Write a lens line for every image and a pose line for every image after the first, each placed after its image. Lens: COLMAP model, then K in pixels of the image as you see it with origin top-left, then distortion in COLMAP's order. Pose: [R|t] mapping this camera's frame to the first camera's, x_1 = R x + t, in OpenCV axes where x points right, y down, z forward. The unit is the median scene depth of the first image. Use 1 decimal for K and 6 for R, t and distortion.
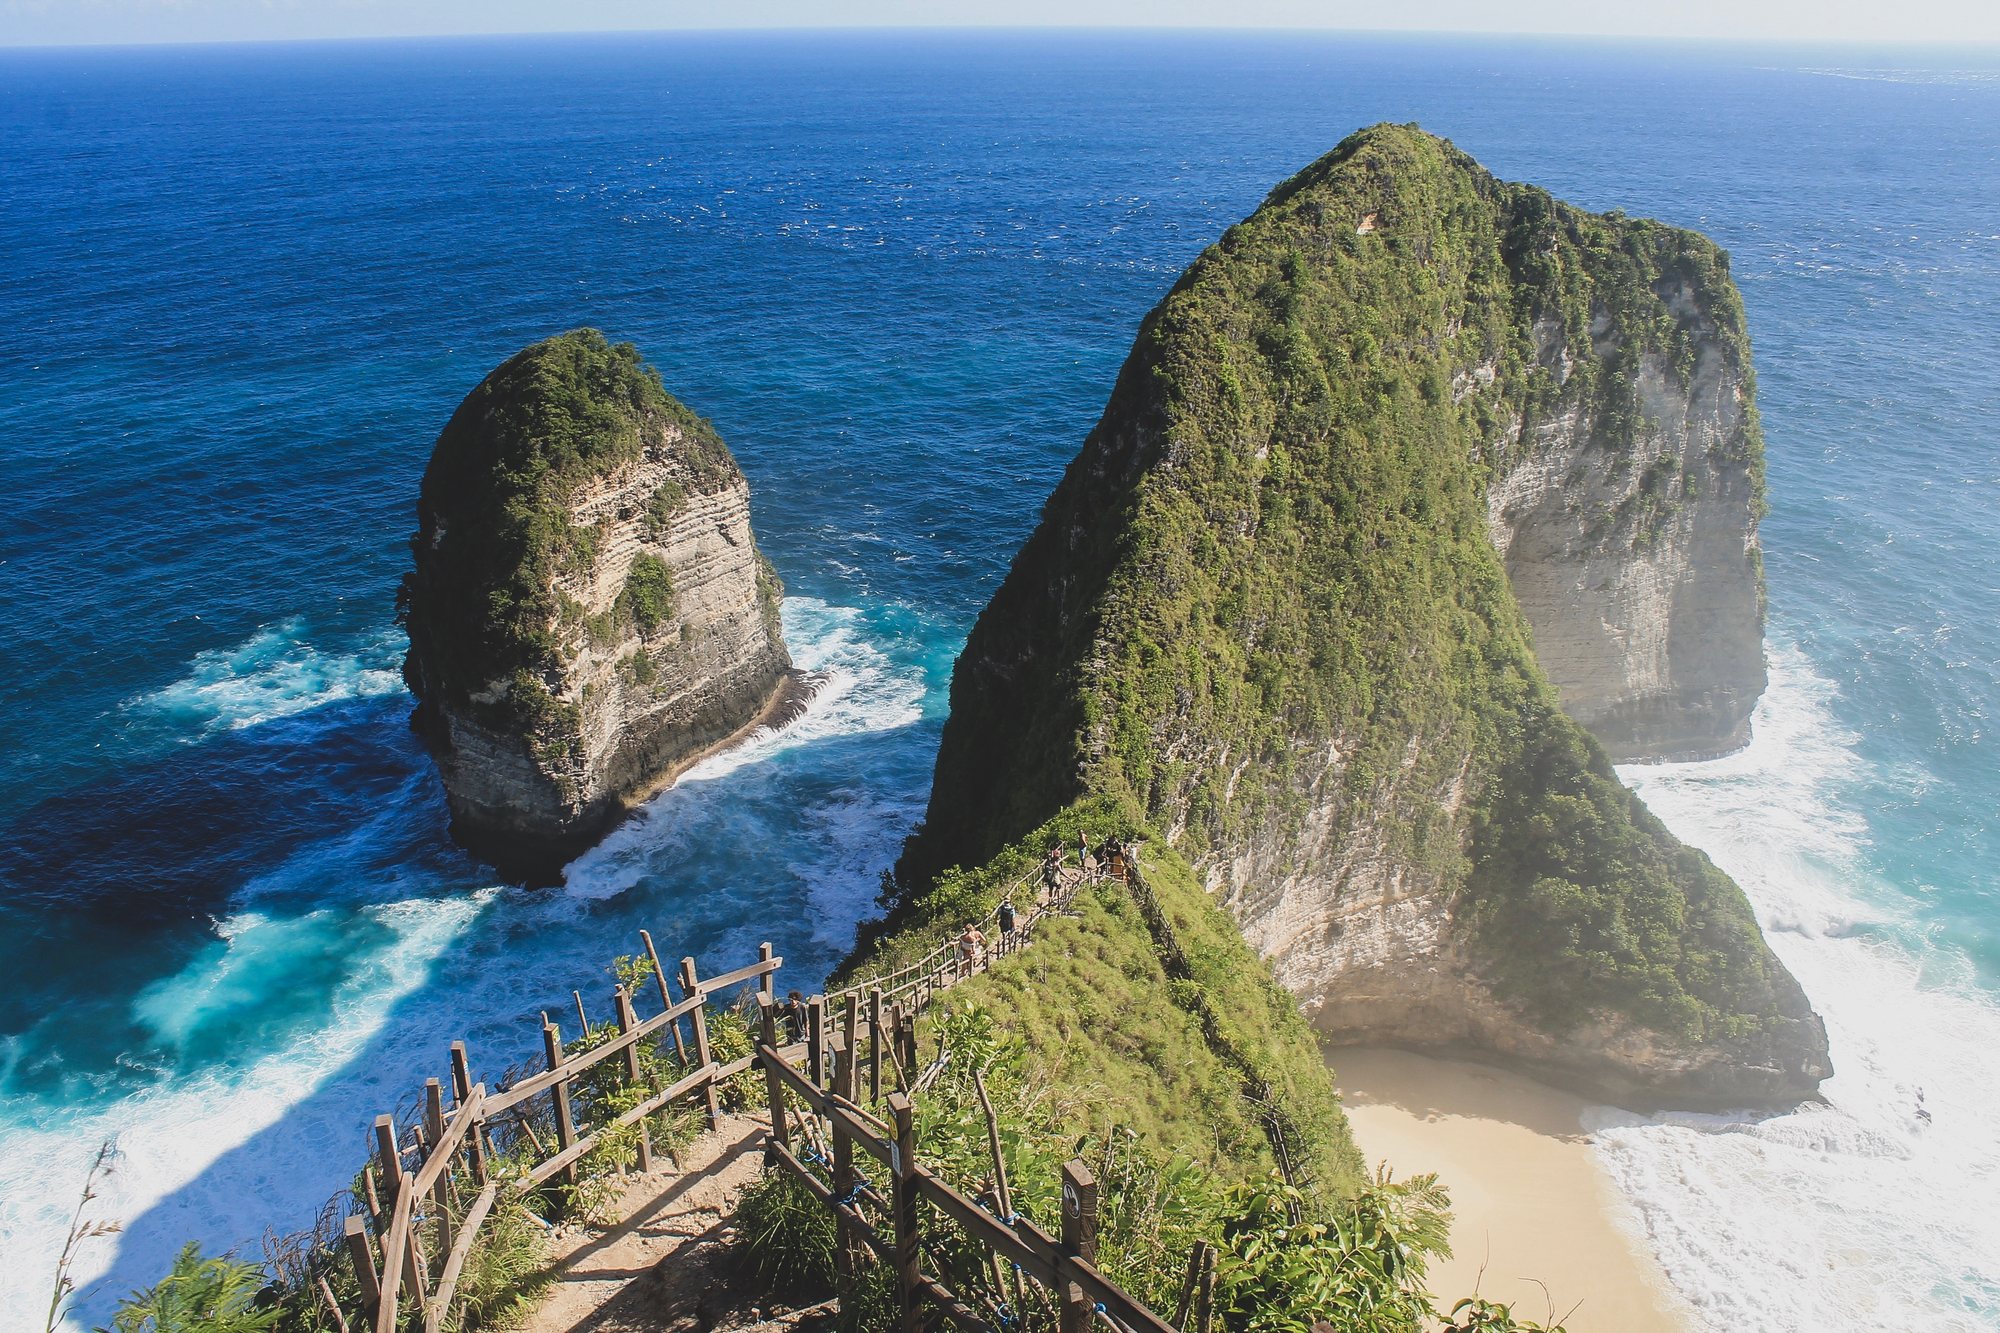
lens RADIAL K [[1672.9, 0, 938.4], [0, 1672.9, 698.9], [0, 0, 1]] dist [-0.140831, 0.009353]
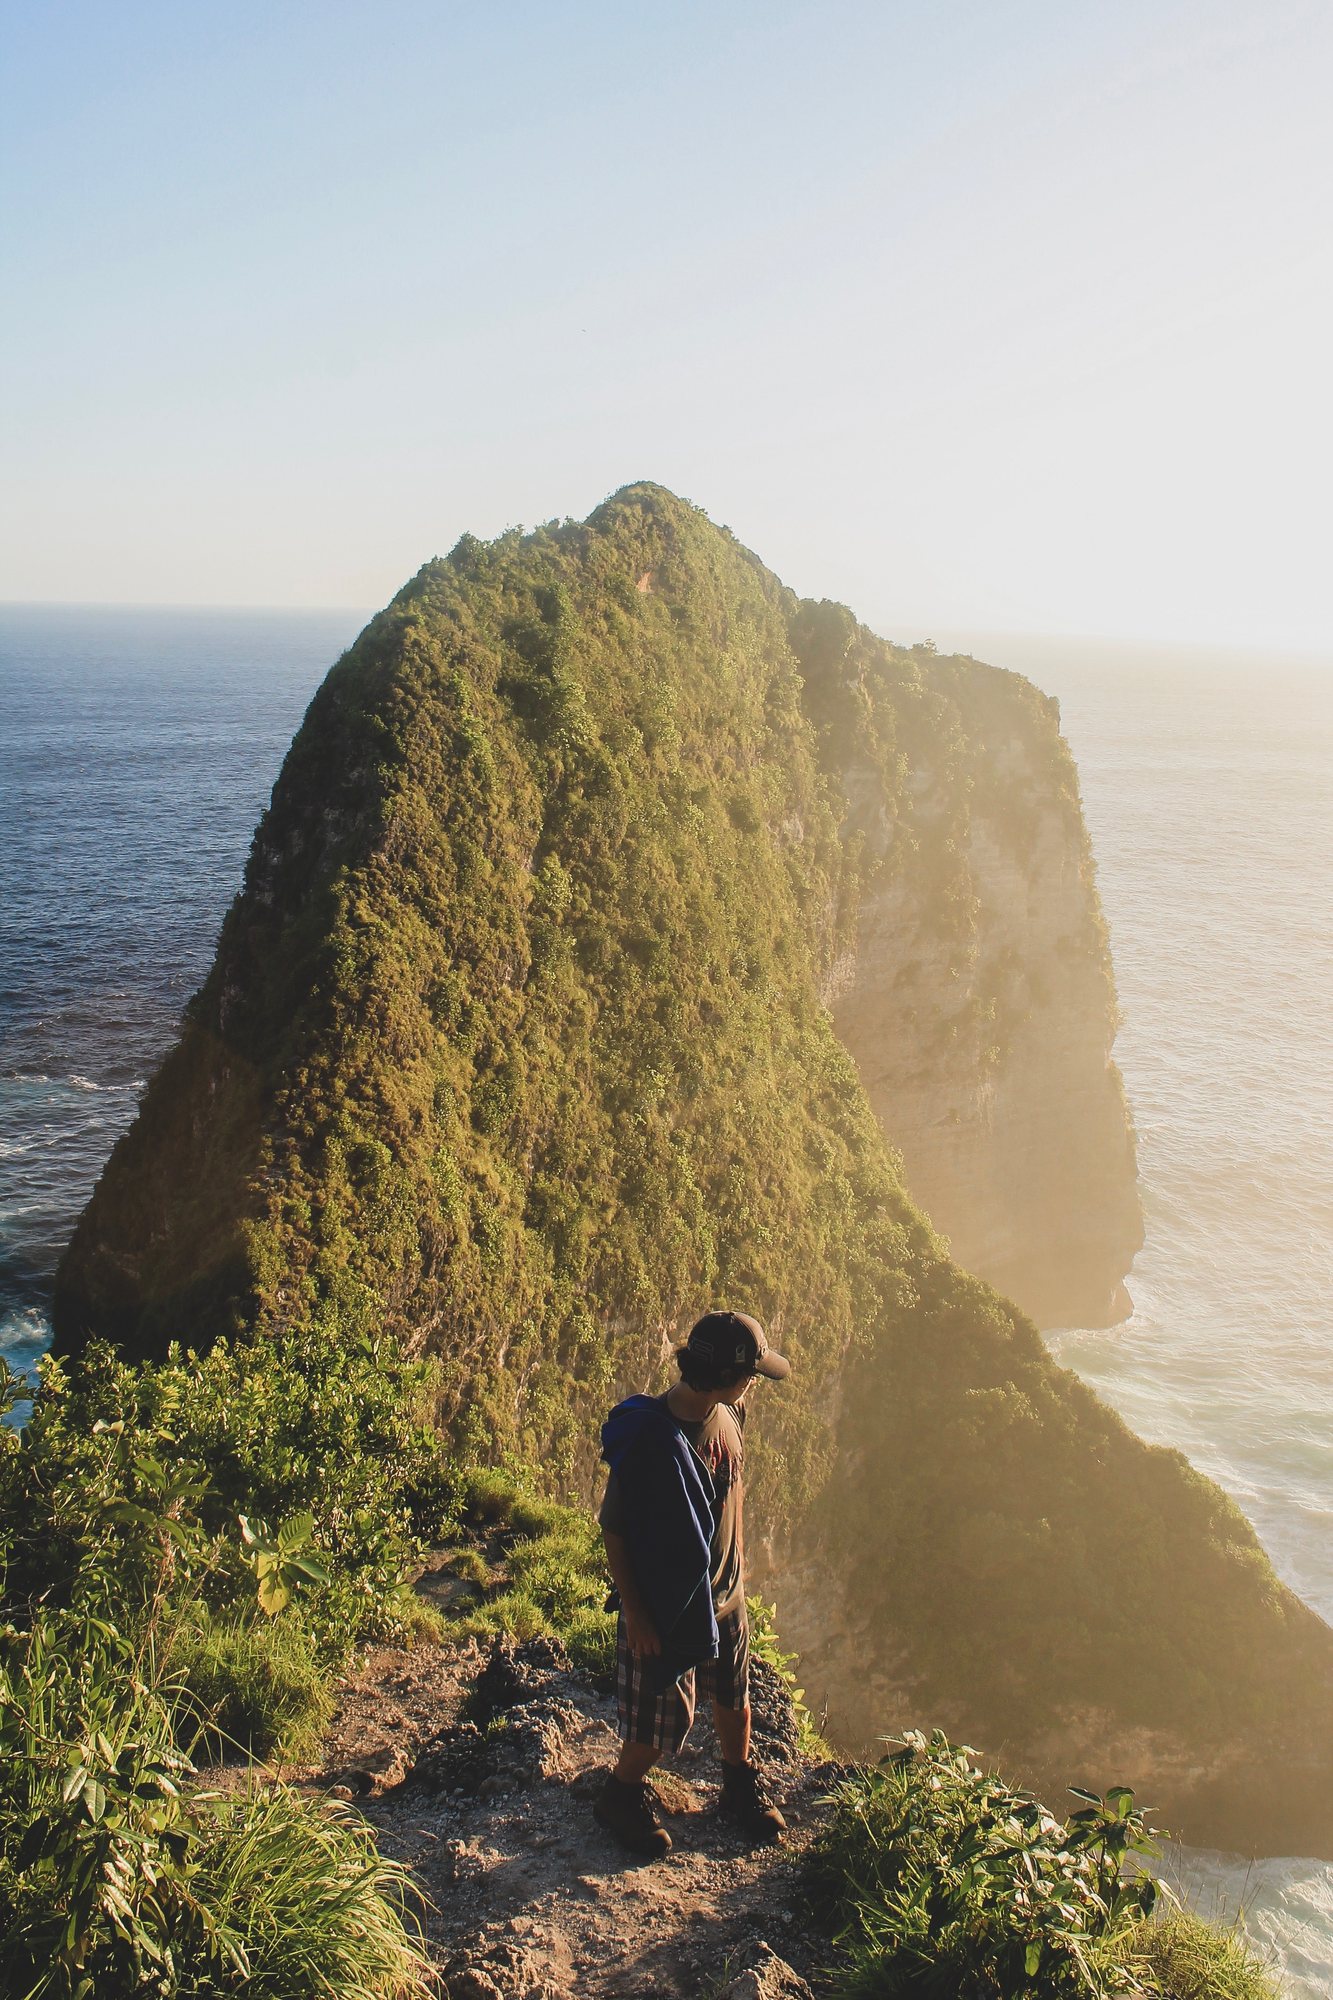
lens RADIAL K [[1873.9, 0, 657.5], [0, 1873.9, 989.1], [0, 0, 1]] dist [-0.107913, 0.000000]
pose [[0.955364, -0.017214, 0.294929, 0.029119], [0.072167, 0.981656, -0.176474, 0.023379], [-0.286481, 0.189881, 0.939081, 0.294039]]
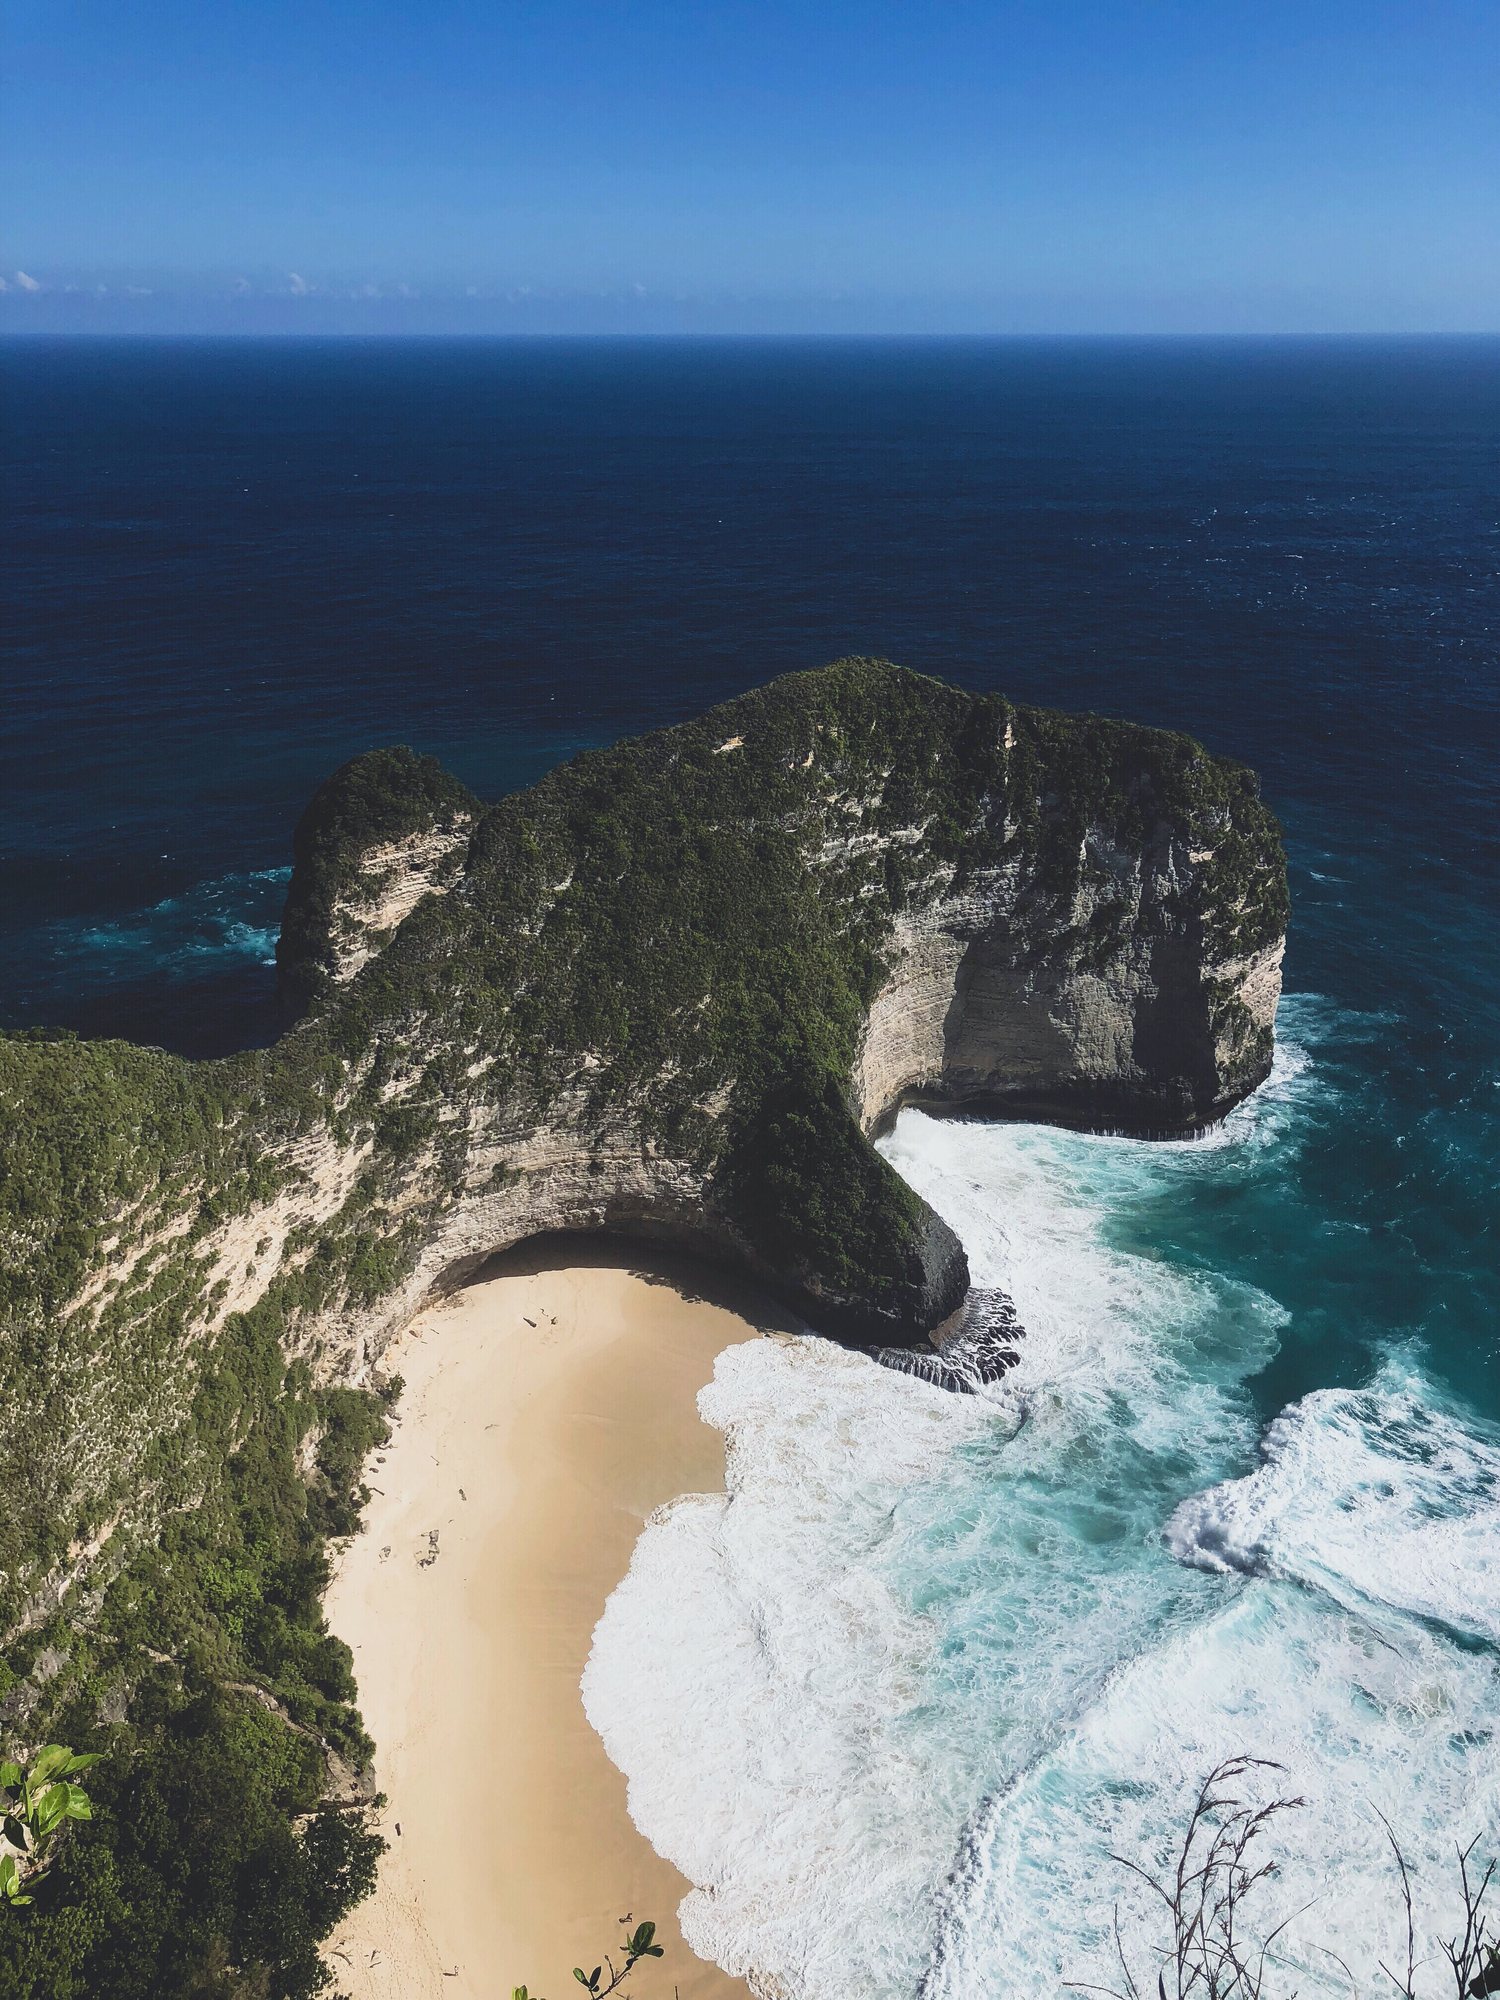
lens RADIAL K [[1687.4, 0, 729.1], [0, 1687.4, 990.0], [0, 0, 1]] dist [0.021119, 0.000639]
pose [[0.945514, 0.124827, -0.300702, 0.820707], [-0.127782, 0.991753, 0.009904, -0.070804], [0.299458, 0.029060, 0.953667, -0.591000]]
